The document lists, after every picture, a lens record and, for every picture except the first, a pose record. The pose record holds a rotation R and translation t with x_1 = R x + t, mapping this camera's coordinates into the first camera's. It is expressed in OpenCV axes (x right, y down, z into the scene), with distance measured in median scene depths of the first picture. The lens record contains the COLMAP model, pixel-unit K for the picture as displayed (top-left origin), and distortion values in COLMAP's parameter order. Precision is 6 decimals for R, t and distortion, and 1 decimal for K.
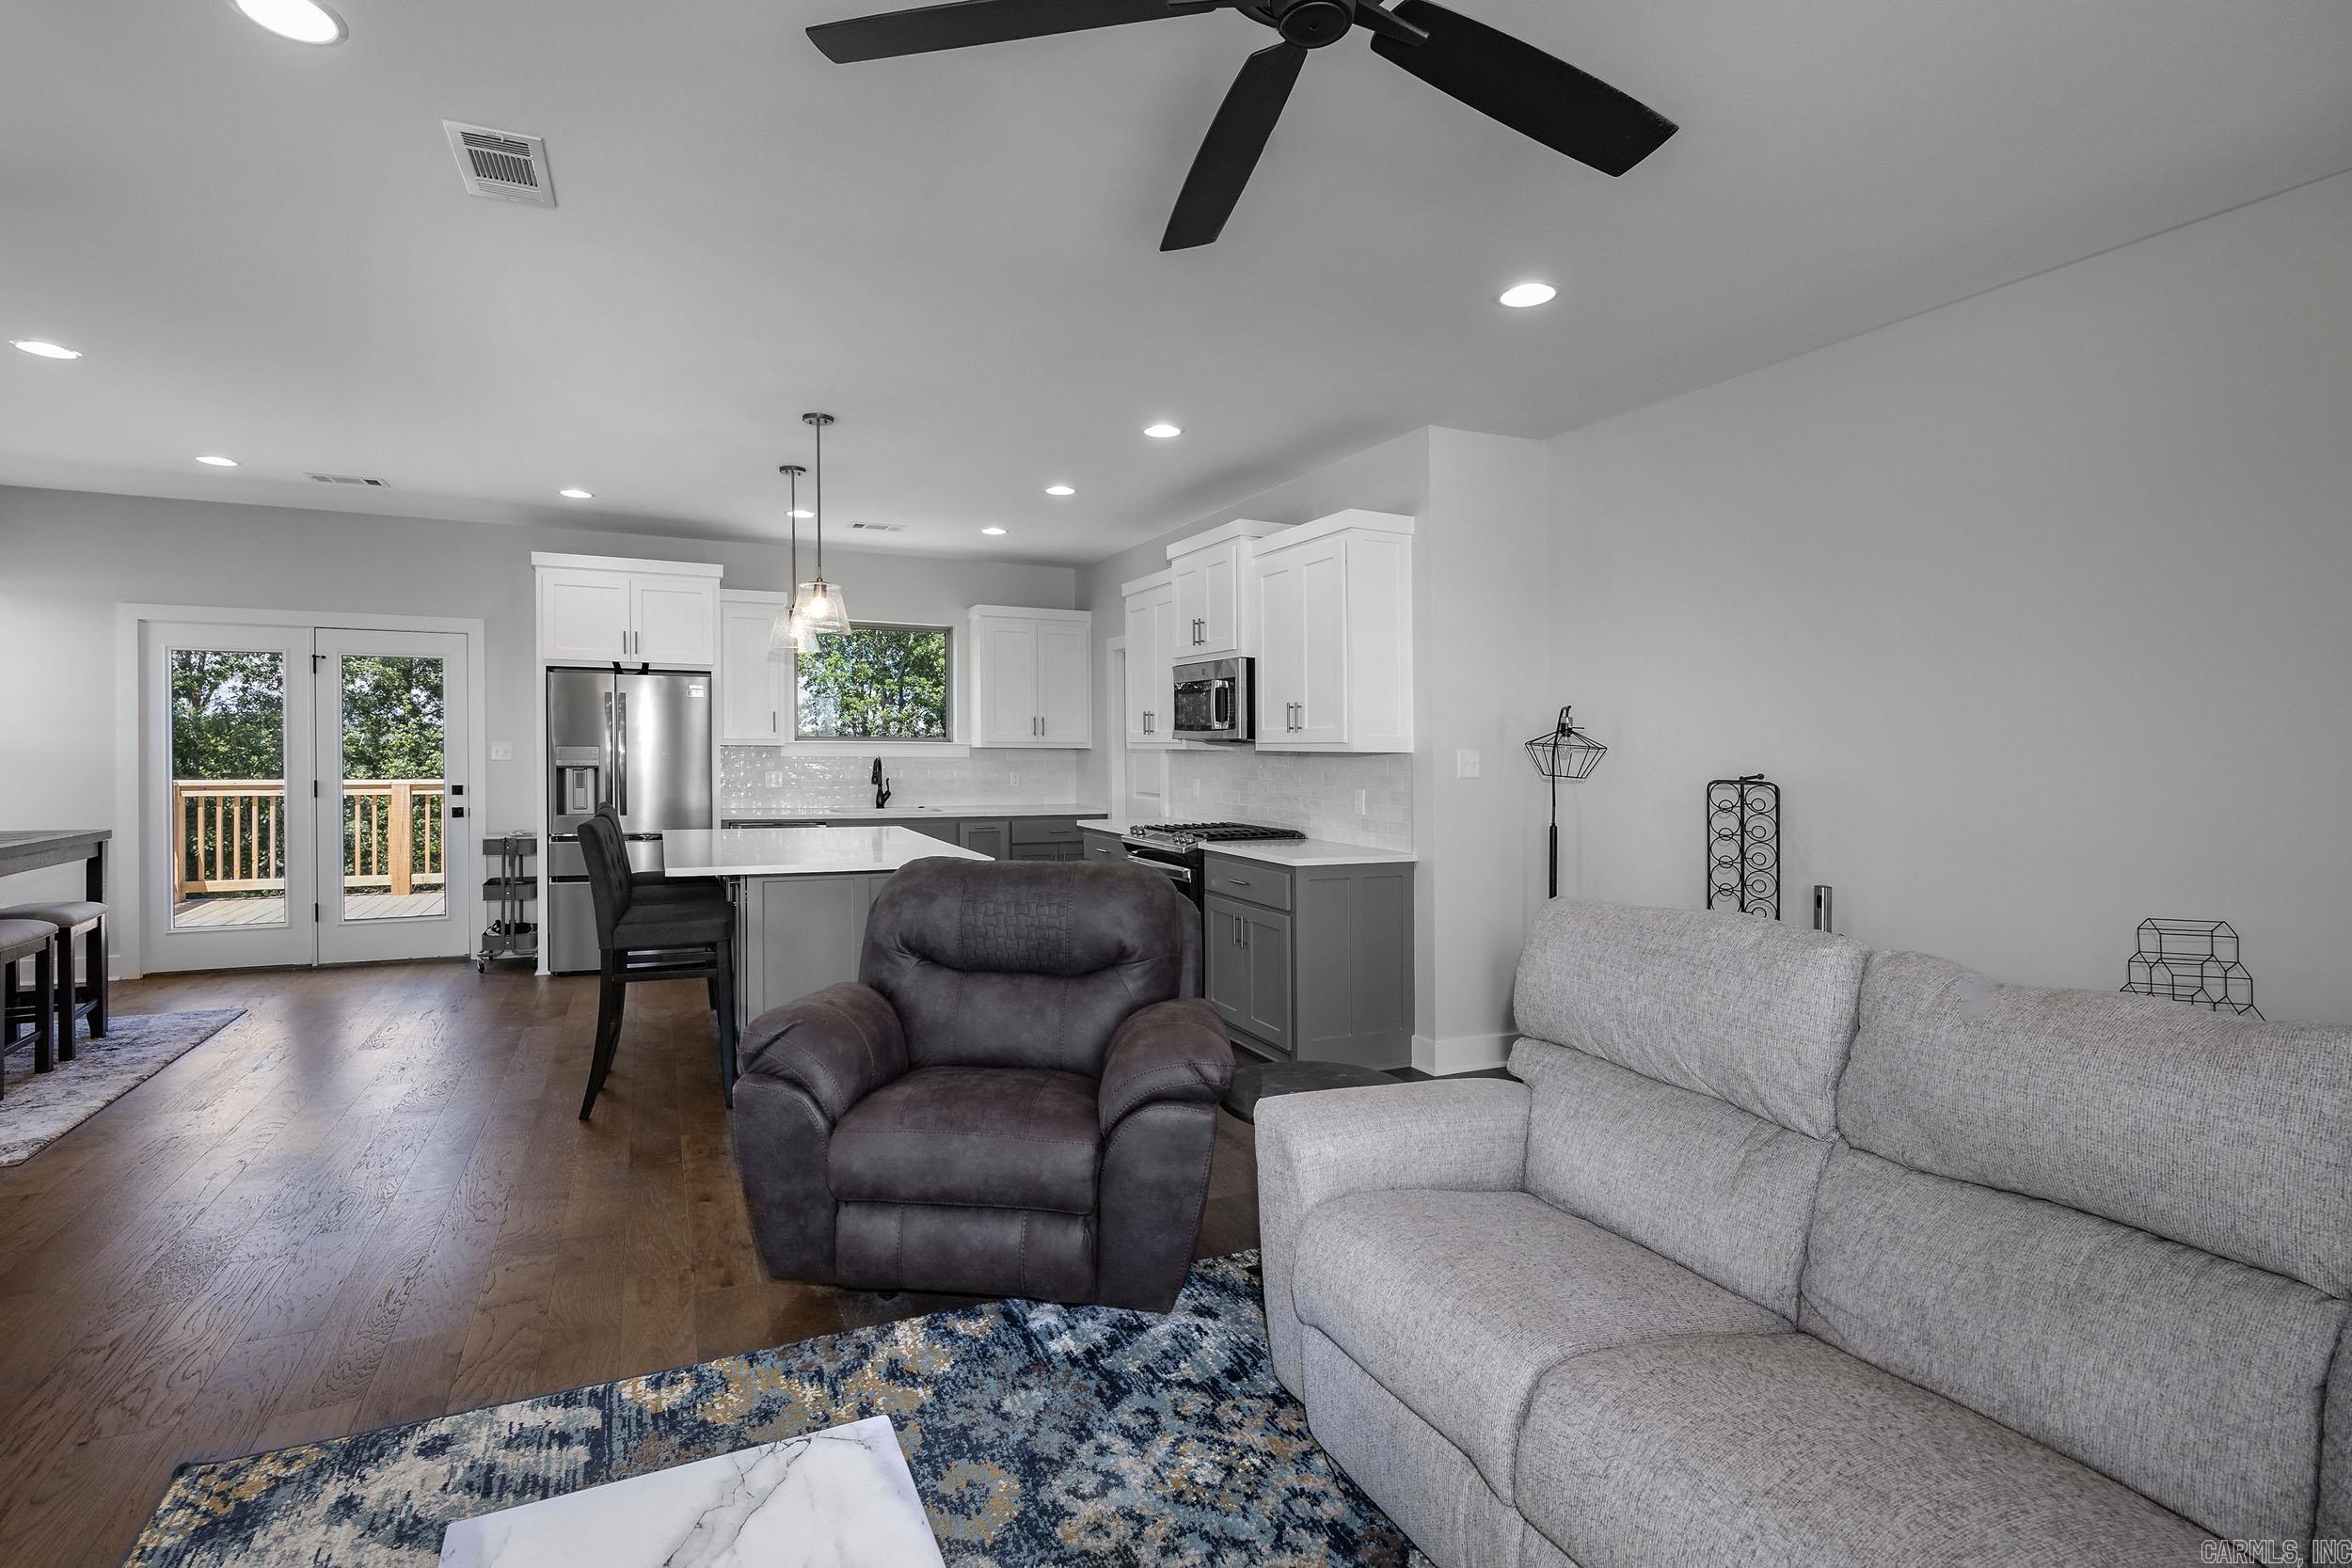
lens RADIAL K [[1114.1, 0, 1130.6], [0, 1114.1, 740.2], [0, 0, 1]] dist [-0.013146, 0.002364]
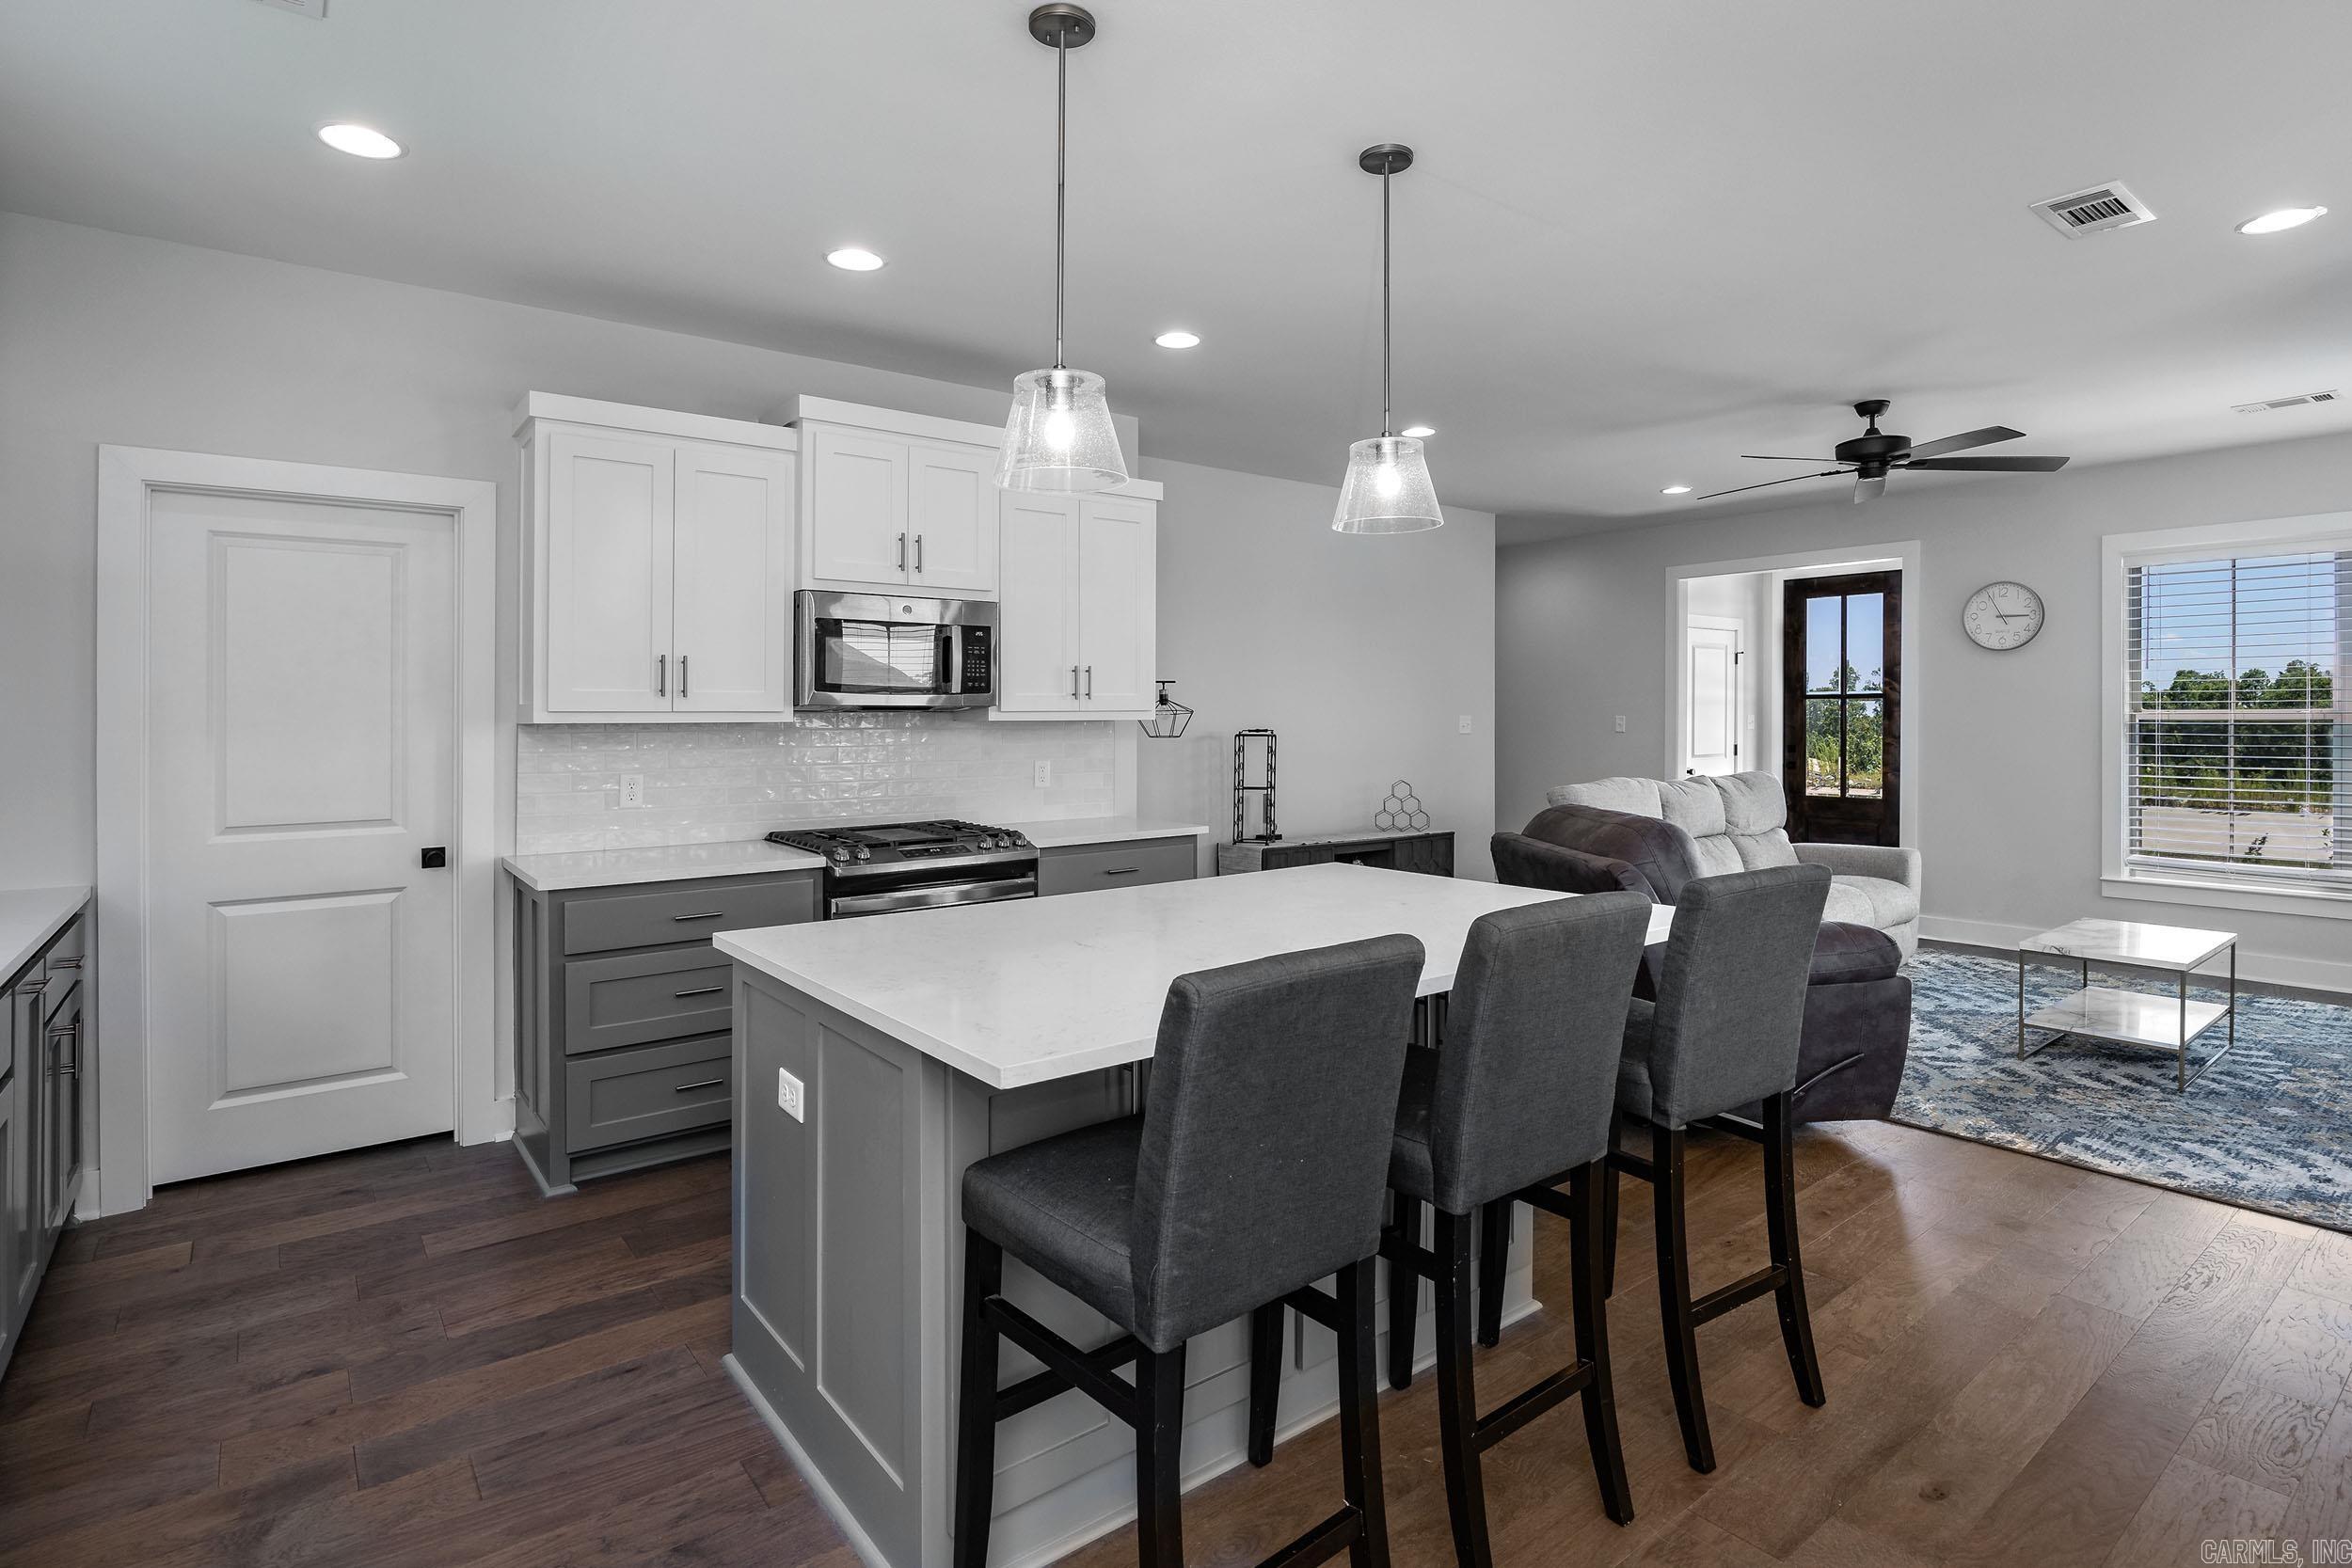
lens RADIAL K [[1134.2, 0, 1206.9], [0, 1134.2, 694.0], [0, 0, 1]] dist [-0.008829, -0.000092]
pose [[-0.264534, 0.010310, 0.964321, -0.598366], [-0.002466, 0.999932, -0.011367, -0.000654], [-0.964373, -0.005384, -0.264491, 0.907572]]
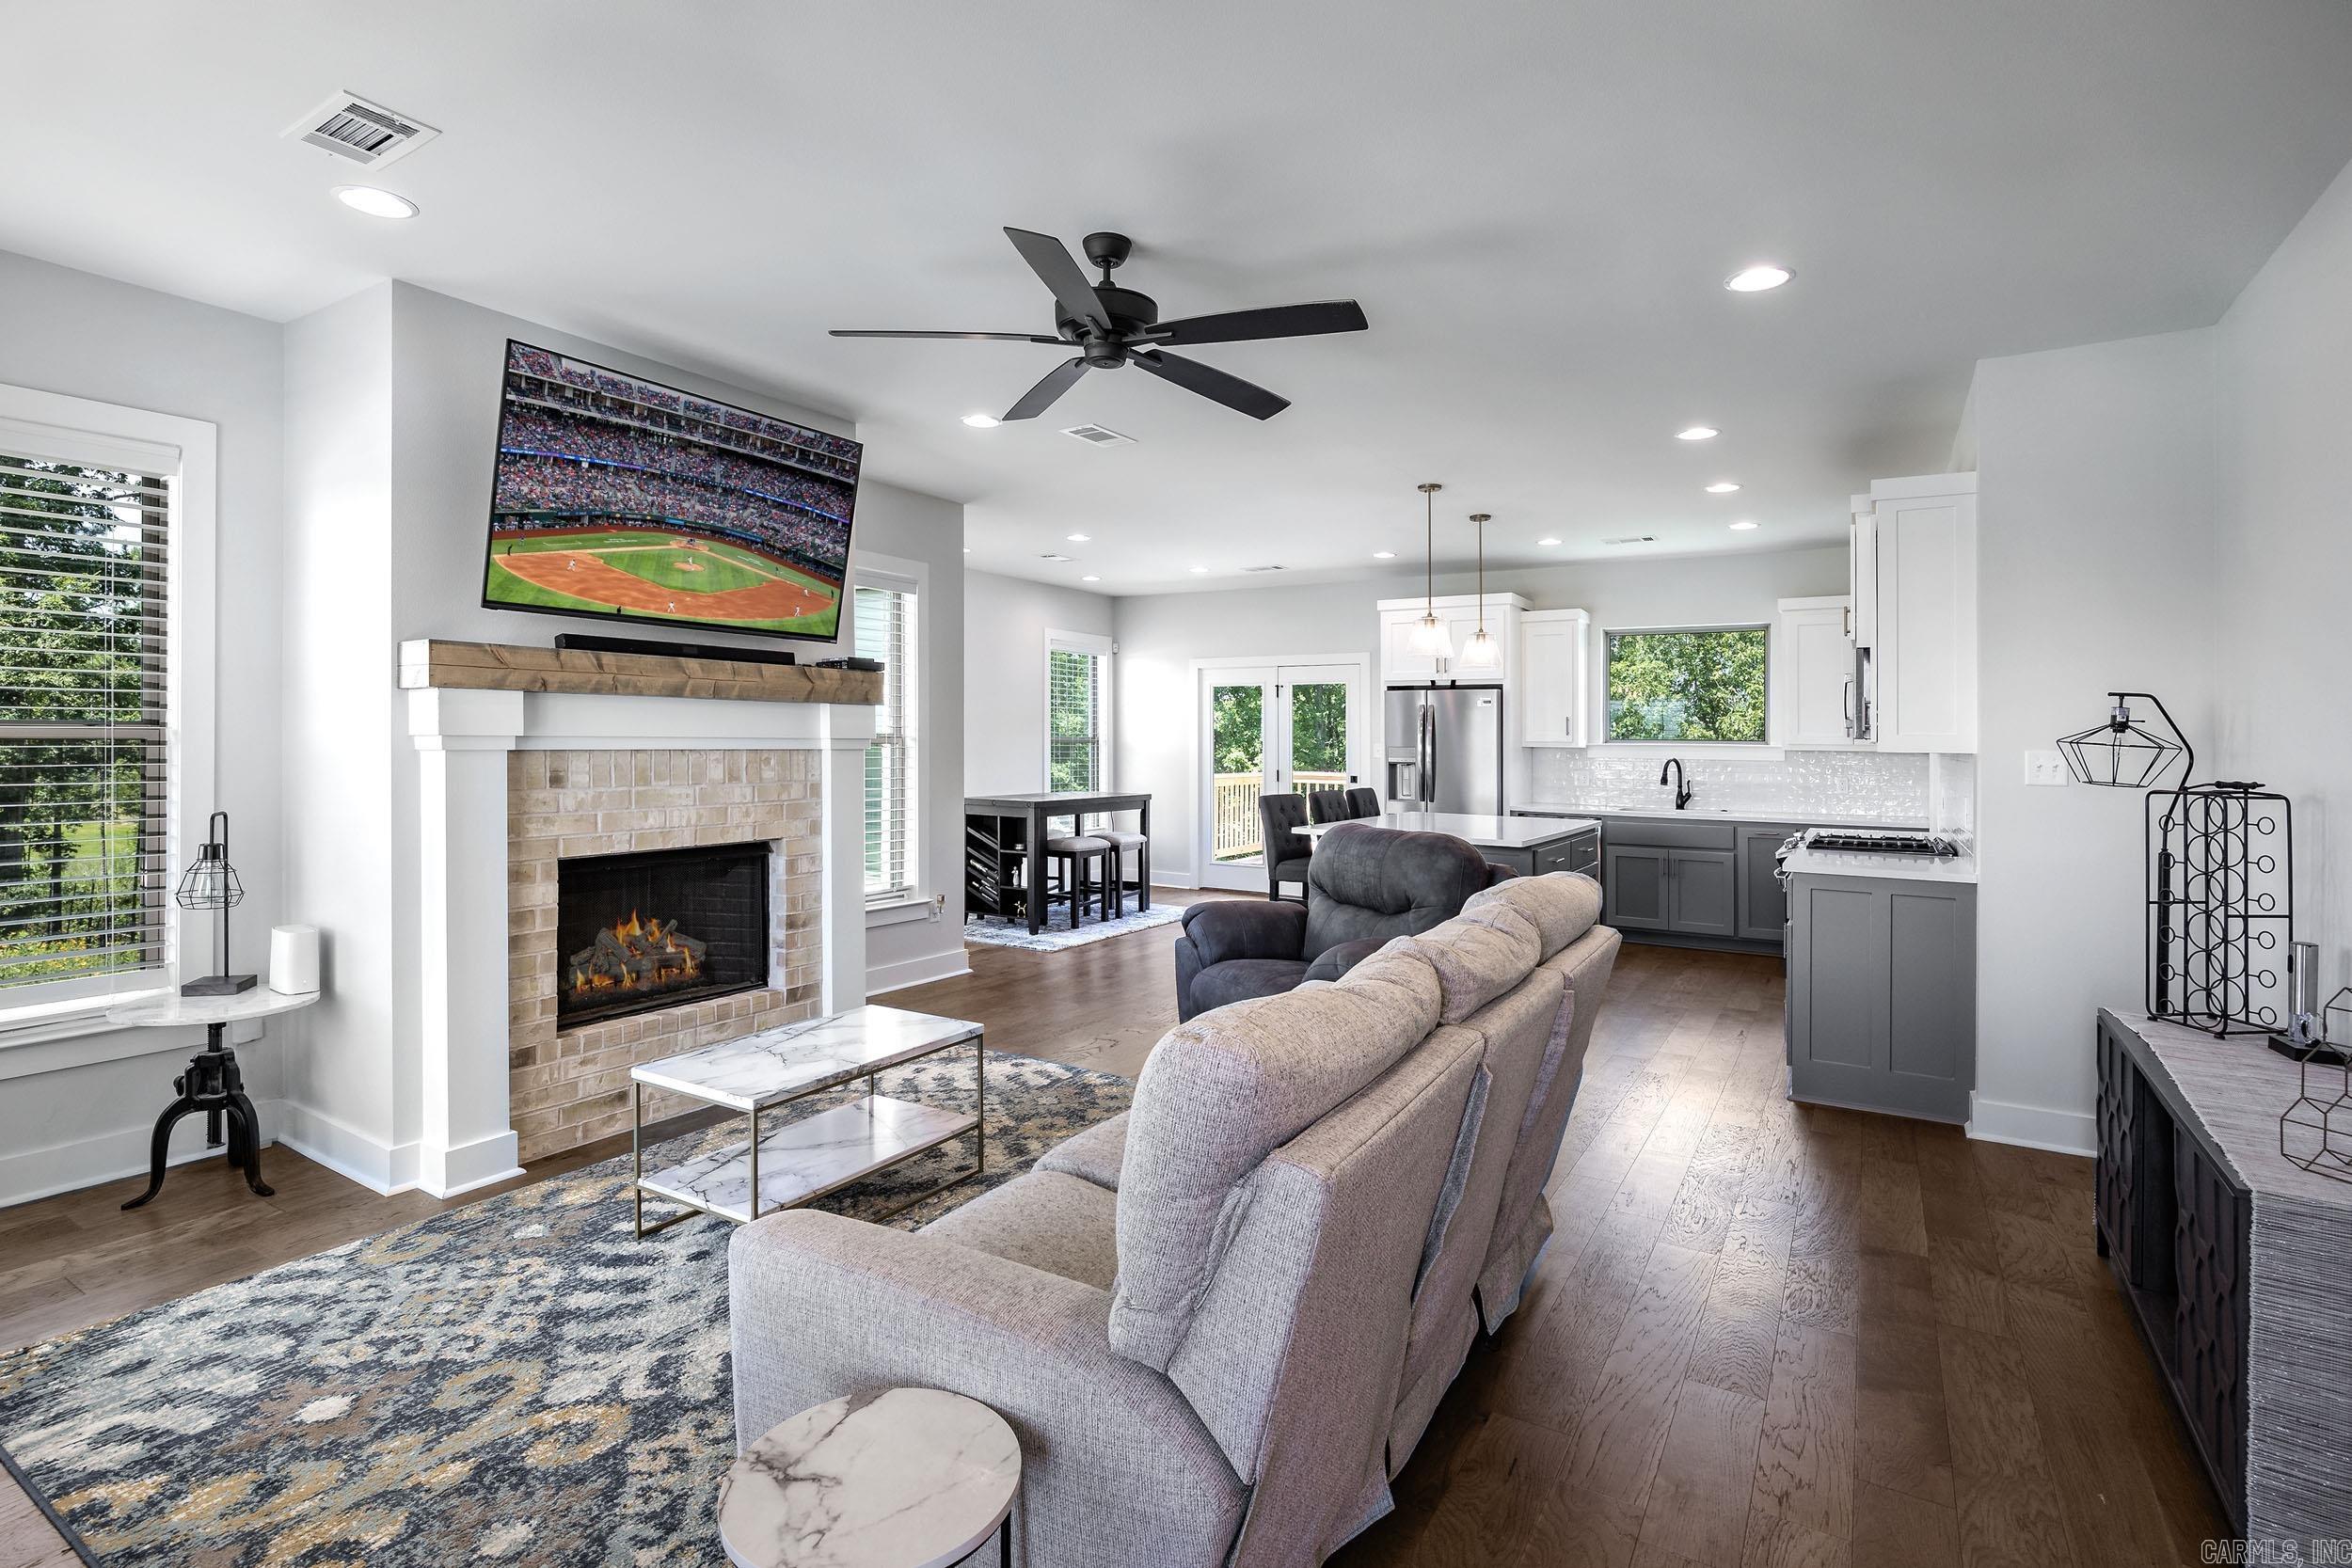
lens RADIAL K [[1181.5, 0, 1138.2], [0, 1181.5, 747.1], [0, 0, 1]] dist [-0.035591, 0.004462]
pose [[0.557981, 0.002126, -0.829851, 0.483165], [-0.002403, 0.999997, 0.000946, 0.005332], [0.829850, 0.001467, 0.557984, -0.037432]]
